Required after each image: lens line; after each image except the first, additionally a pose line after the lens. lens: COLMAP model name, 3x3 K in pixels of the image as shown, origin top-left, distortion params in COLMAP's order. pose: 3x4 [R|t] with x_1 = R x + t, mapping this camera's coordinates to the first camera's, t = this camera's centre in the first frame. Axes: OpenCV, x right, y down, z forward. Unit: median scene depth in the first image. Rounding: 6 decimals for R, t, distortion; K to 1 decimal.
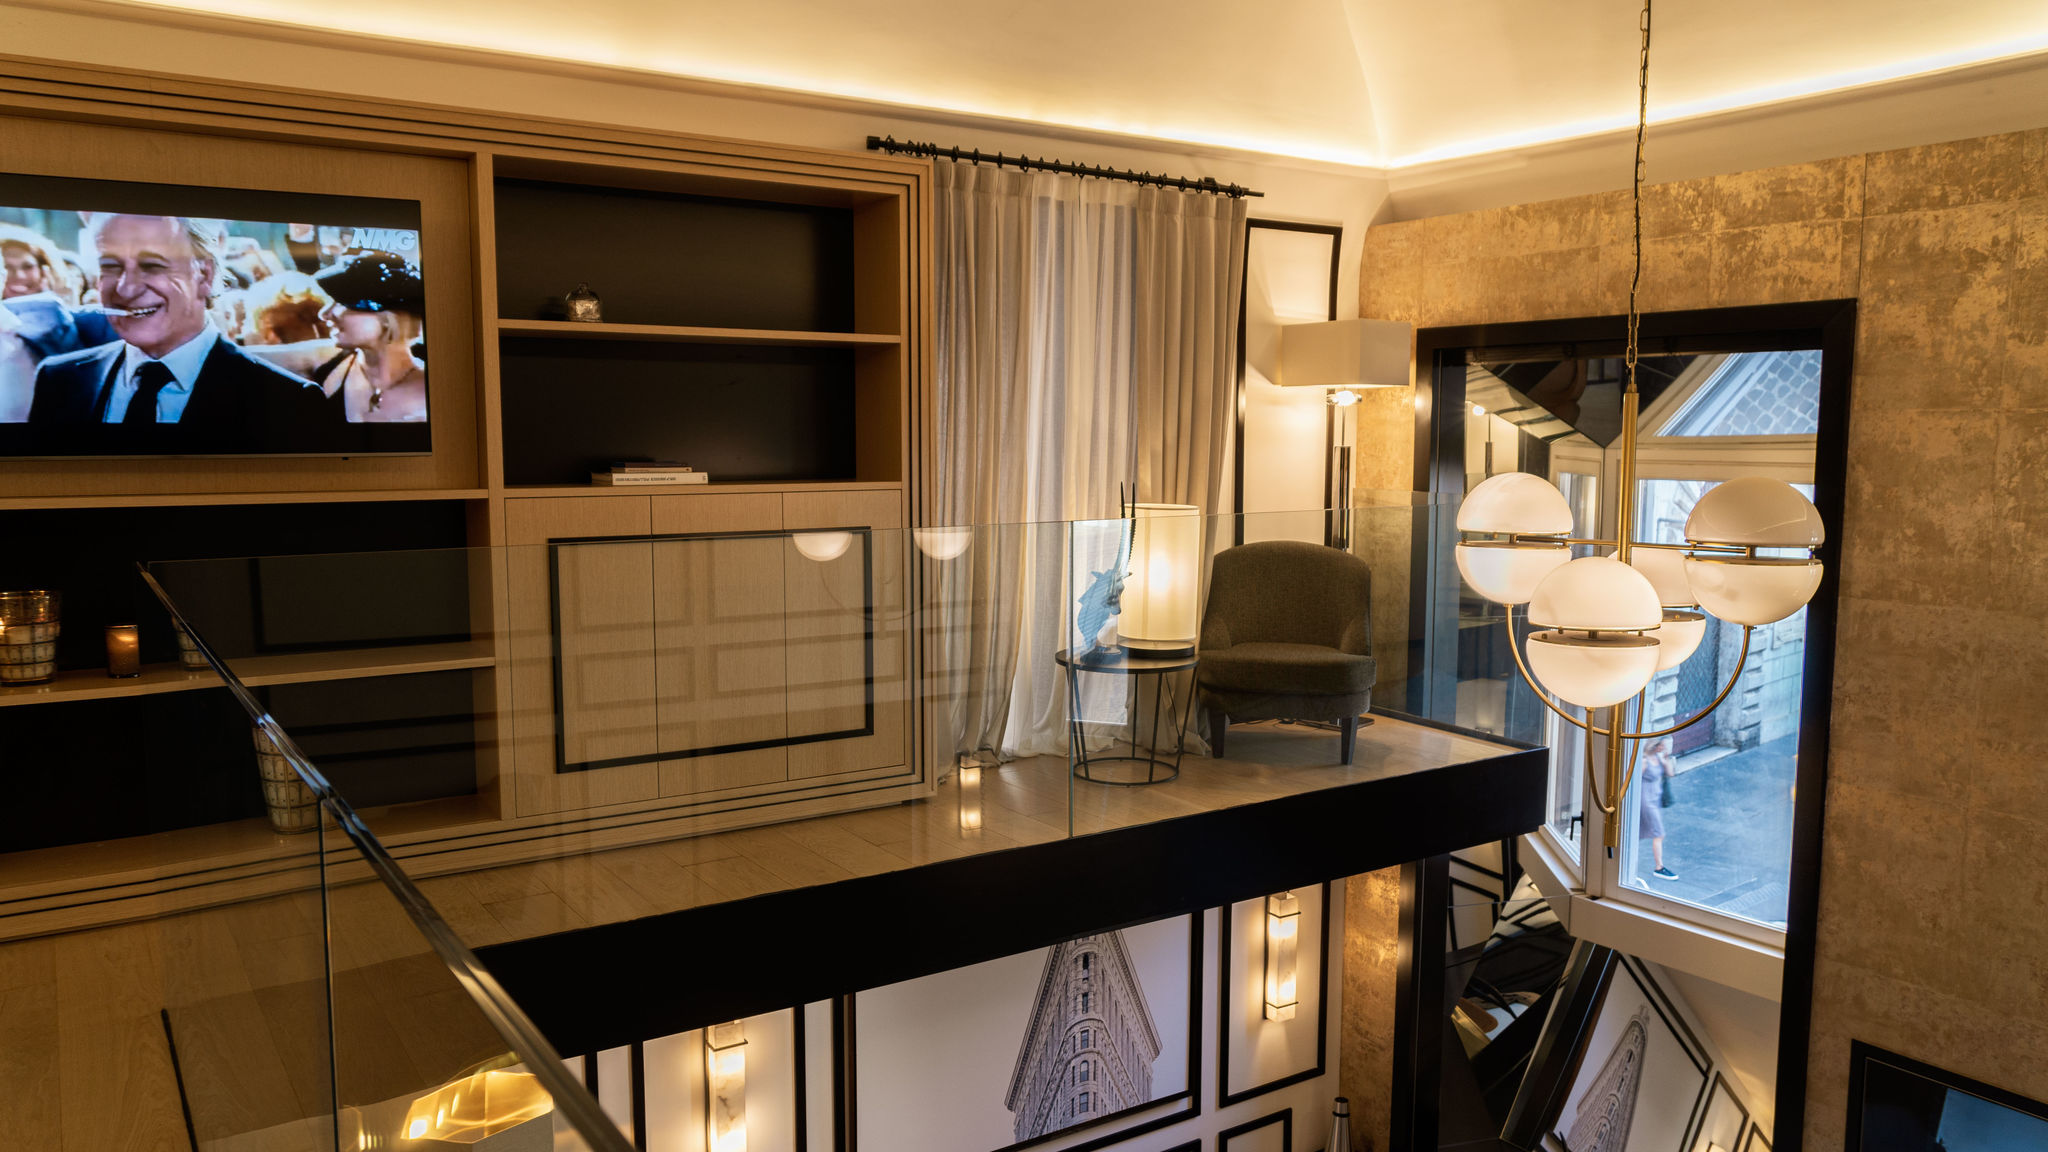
lens RADIAL K [[1387.2, 0, 1024.0], [0, 1387.2, 576.0], [0, 0, 1]] dist [-0.026759, 0.022474]
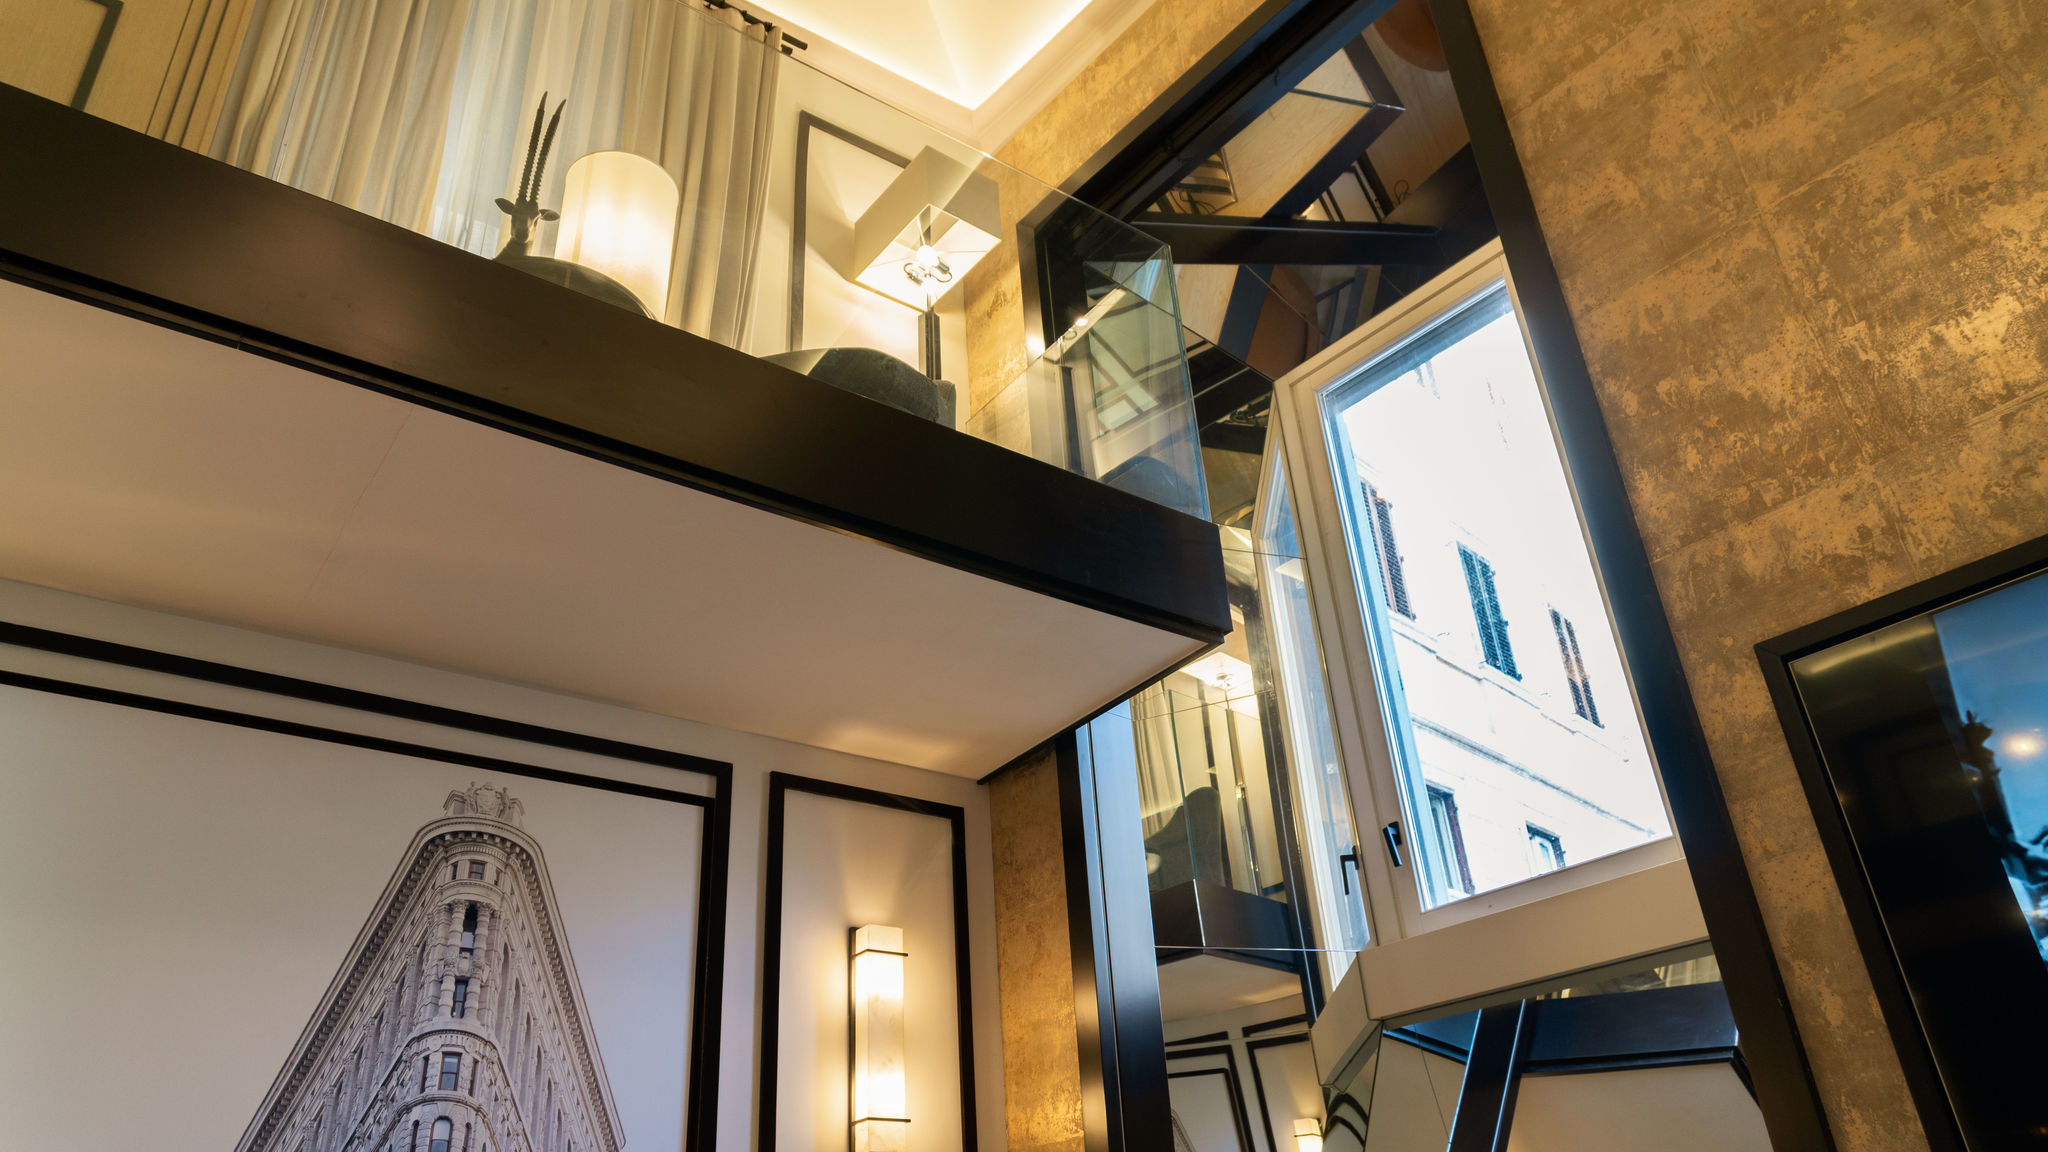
lens RADIAL K [[1387.2, 0, 1024.0], [0, 1387.2, 576.0], [0, 0, 1]] dist [-0.026759, 0.022474]
pose [[0.994894, -0.015277, 0.099764, 0.248763], [0.070138, 0.815438, -0.574580, 0.588354], [-0.072574, 0.578643, 0.812345, 0.539574]]
